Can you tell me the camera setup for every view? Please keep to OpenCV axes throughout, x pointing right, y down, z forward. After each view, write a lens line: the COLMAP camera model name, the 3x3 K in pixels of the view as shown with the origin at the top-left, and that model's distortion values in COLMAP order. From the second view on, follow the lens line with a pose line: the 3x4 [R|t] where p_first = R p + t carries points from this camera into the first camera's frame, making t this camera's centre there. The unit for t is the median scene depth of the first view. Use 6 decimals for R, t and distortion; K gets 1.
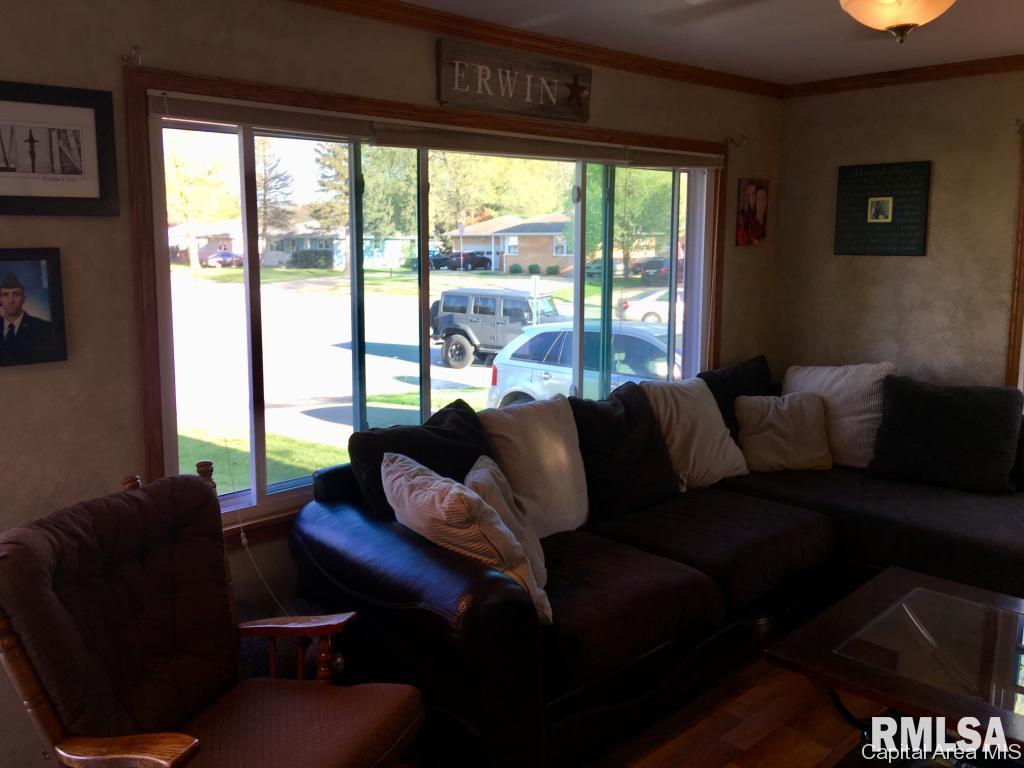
lens RADIAL K [[876.6, 0, 510.3], [0, 876.6, 348.1], [0, 0, 1]] dist [0.080205, -0.130082]
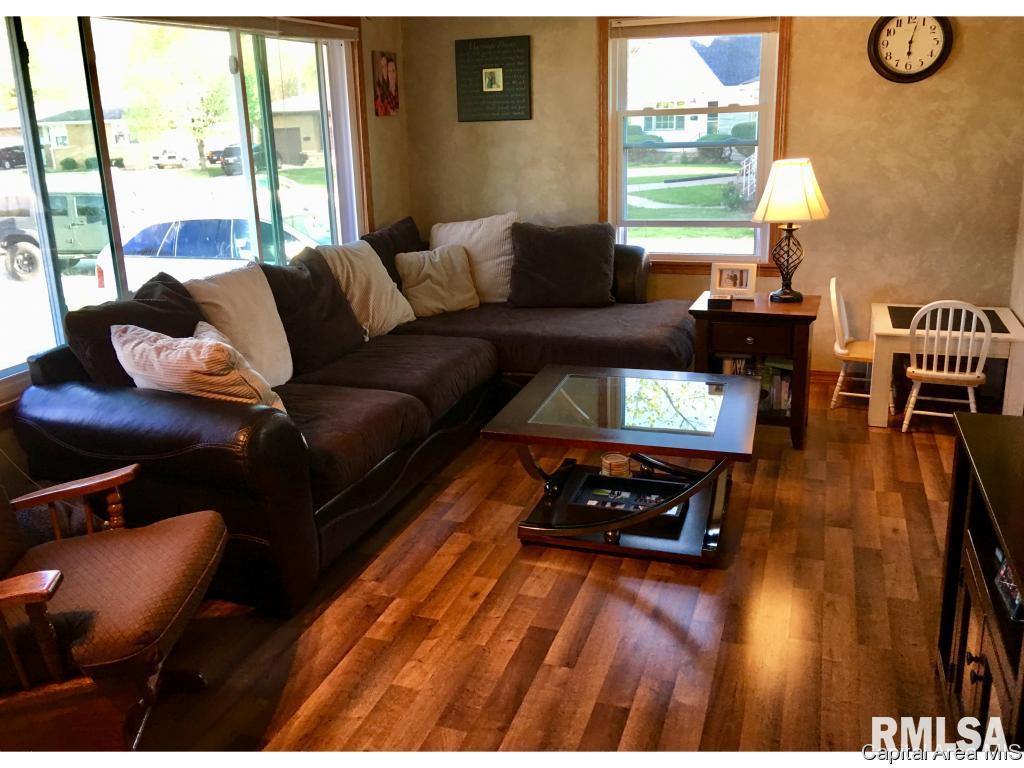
lens RADIAL K [[876.6, 0, 510.3], [0, 876.6, 348.1], [0, 0, 1]] dist [0.080205, -0.130082]
pose [[0.896173, -0.145443, 0.419189, -0.102186], [0.090933, 0.984900, 0.147322, 0.022322], [-0.434286, -0.093908, 0.895866, -0.075762]]
